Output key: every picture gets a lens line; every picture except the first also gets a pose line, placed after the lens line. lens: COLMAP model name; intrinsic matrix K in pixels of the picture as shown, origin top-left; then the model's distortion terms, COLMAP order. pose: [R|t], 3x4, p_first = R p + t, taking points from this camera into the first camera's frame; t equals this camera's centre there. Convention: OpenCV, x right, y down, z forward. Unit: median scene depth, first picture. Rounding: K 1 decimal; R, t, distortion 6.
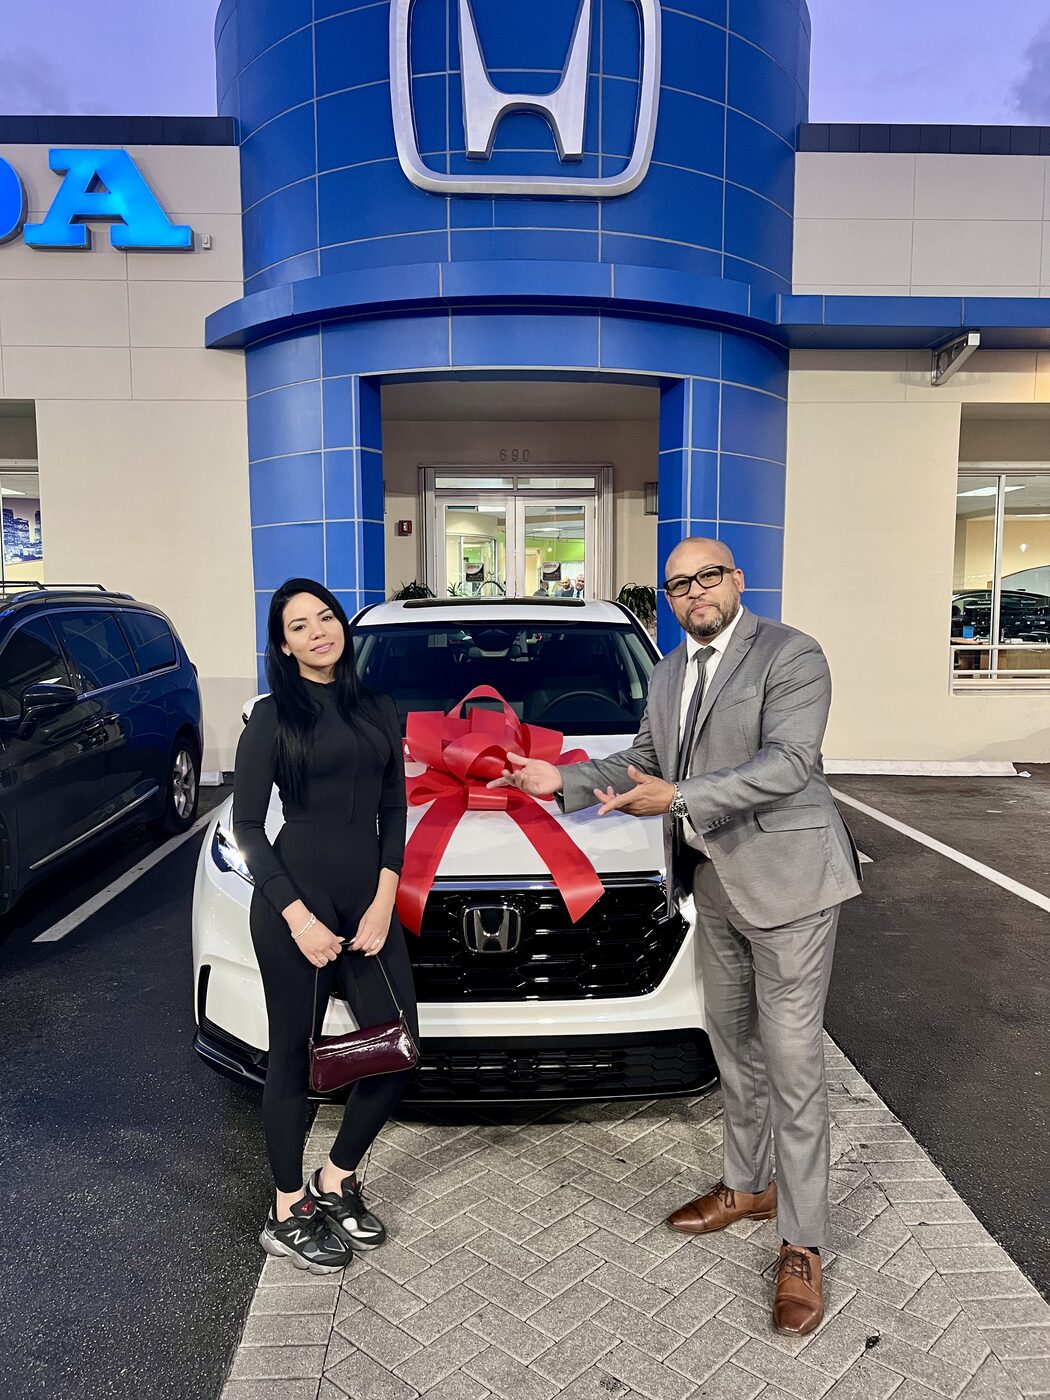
lens RADIAL K [[1059.2, 0, 519.9], [0, 1059.2, 701.5], [0, 0, 1]] dist [0.012877, -0.007953]
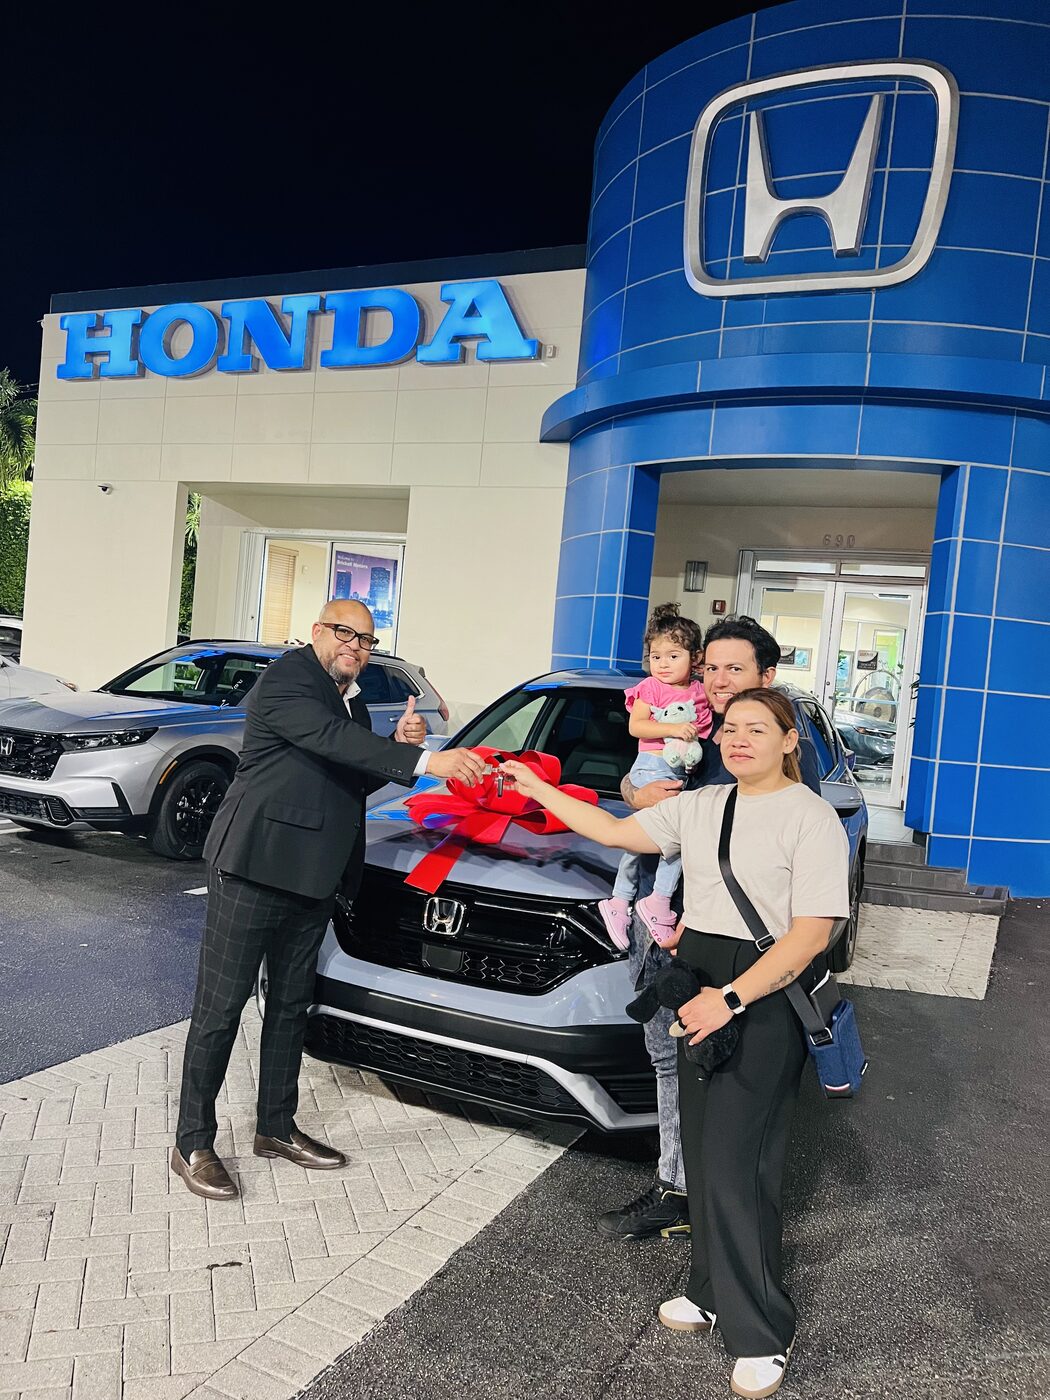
lens RADIAL K [[1059.2, 0, 512.1], [0, 1059.2, 695.3], [0, 0, 1]] dist [0.012877, -0.007953]
pose [[0.882950, 0.094652, -0.459826, 0.252982], [-0.130597, 0.990325, -0.046919, -0.004776], [0.450936, 0.101479, 0.886769, 0.001099]]
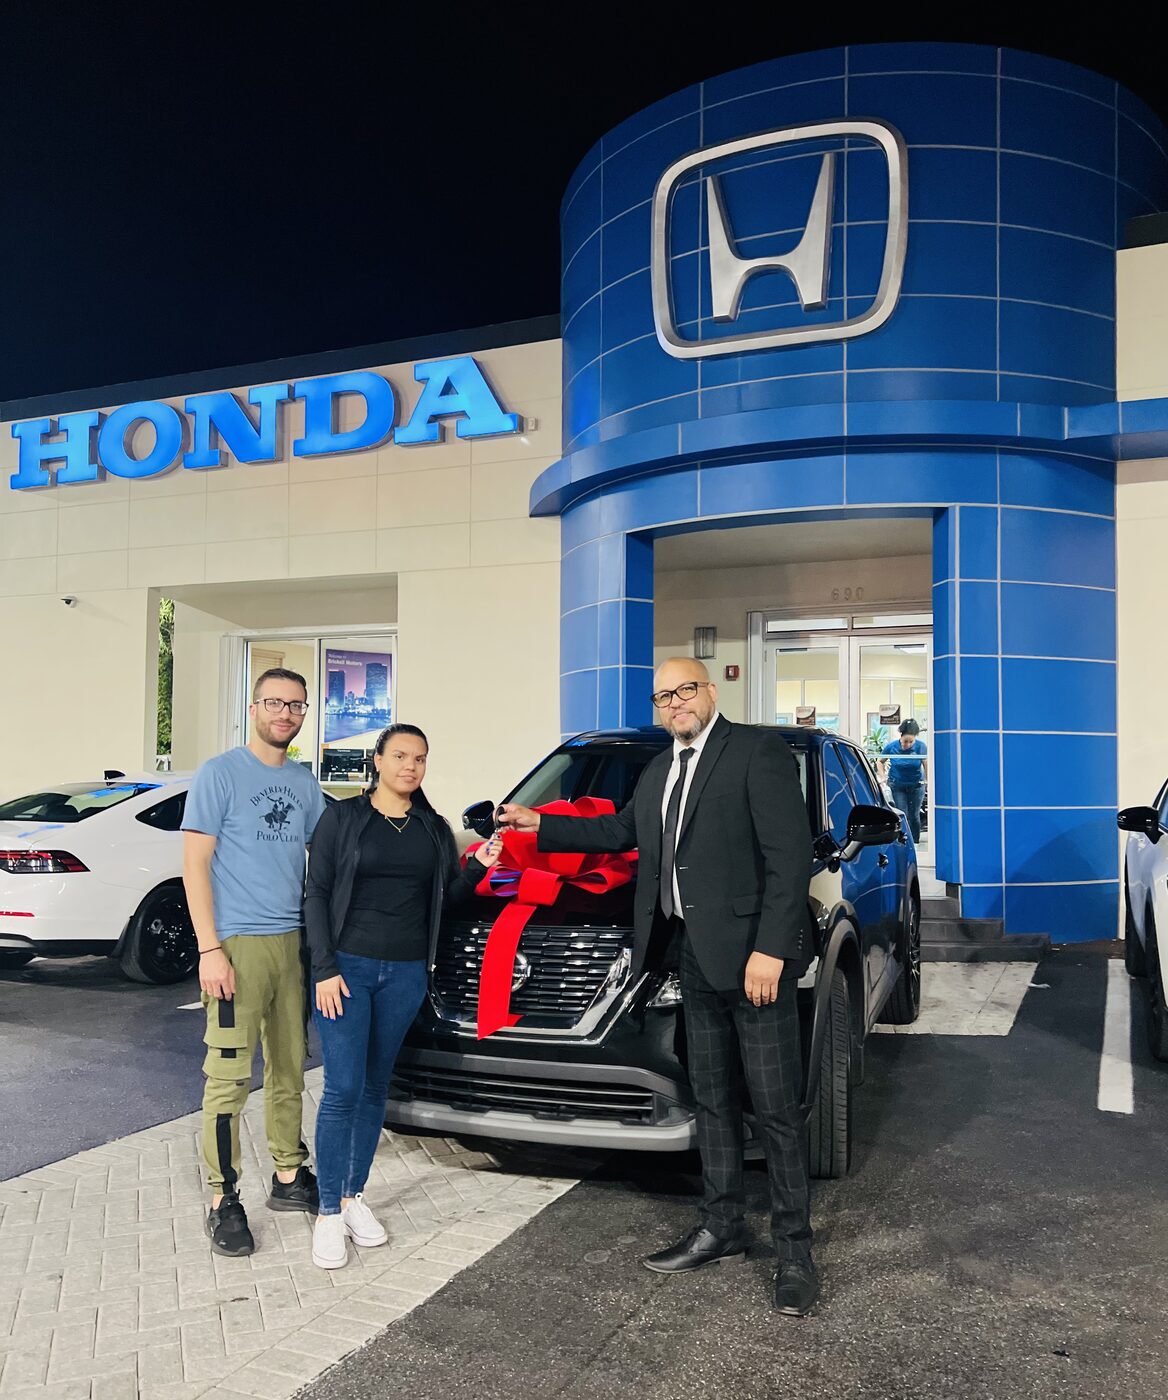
lens RADIAL K [[1174.8, 0, 586.4], [0, 1174.8, 697.4], [0, 0, 1]] dist [0.030543, -0.014032]
pose [[0.905051, -0.018651, -0.424893, 0.299263], [-0.042616, 0.990033, -0.134234, 0.014776], [0.423162, 0.139595, 0.895236, -0.041553]]
